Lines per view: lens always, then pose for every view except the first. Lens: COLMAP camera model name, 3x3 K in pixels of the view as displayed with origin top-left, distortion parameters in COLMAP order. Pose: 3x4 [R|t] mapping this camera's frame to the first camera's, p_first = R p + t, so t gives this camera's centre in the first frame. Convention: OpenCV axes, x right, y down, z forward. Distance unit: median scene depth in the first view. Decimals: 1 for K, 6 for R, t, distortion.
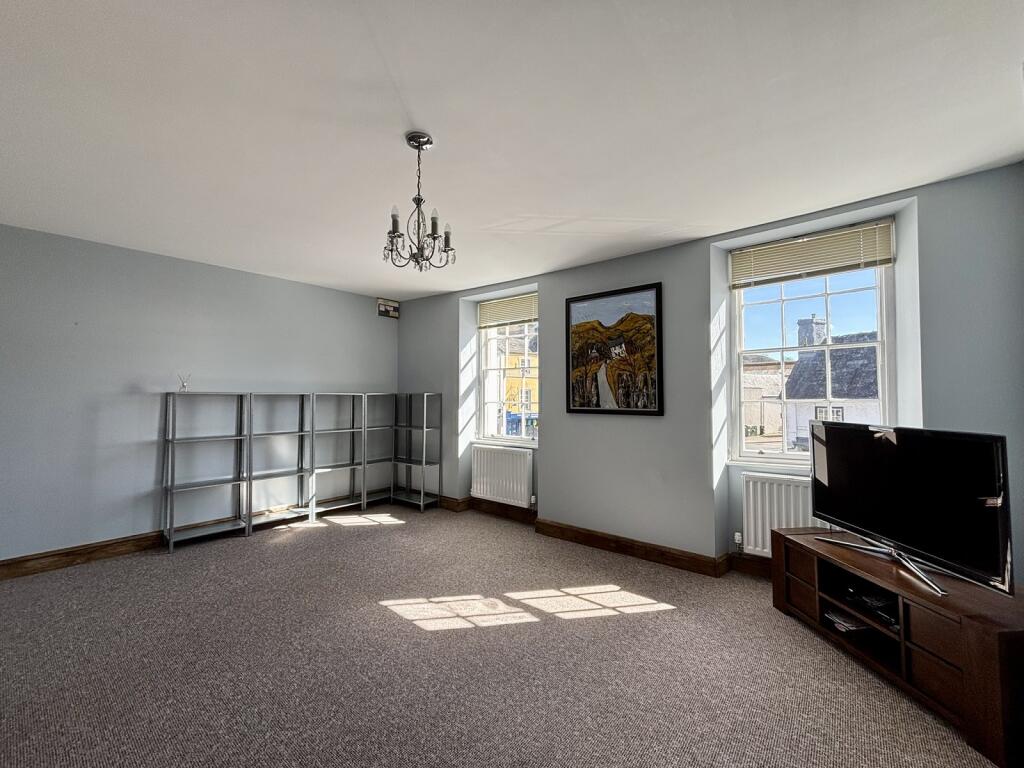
lens RADIAL K [[401.2, 0, 509.1], [0, 401.2, 385.3], [0, 0, 1]] dist [-0.003580, -0.001046]
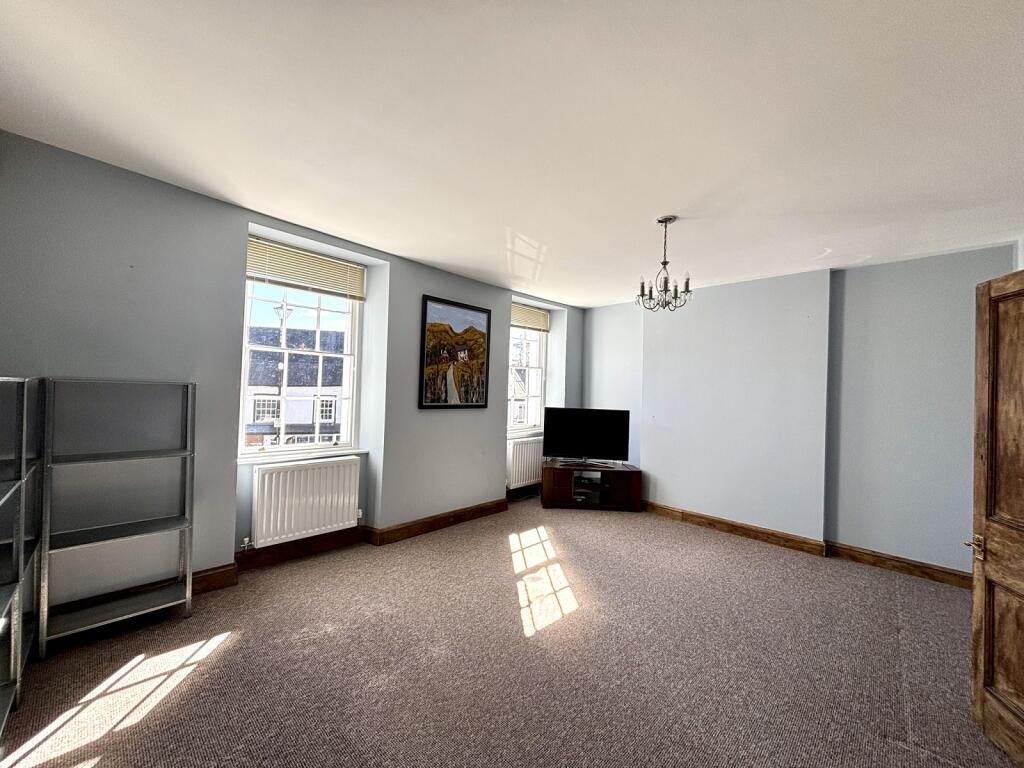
lens RADIAL K [[401.2, 0, 509.9], [0, 401.2, 384.9], [0, 0, 1]] dist [-0.003580, -0.001046]
pose [[0.105751, 0.016120, 0.994262, -0.895035], [-0.059879, 0.998157, -0.009815, 0.005348], [-0.992588, -0.058498, 0.106521, 0.727975]]
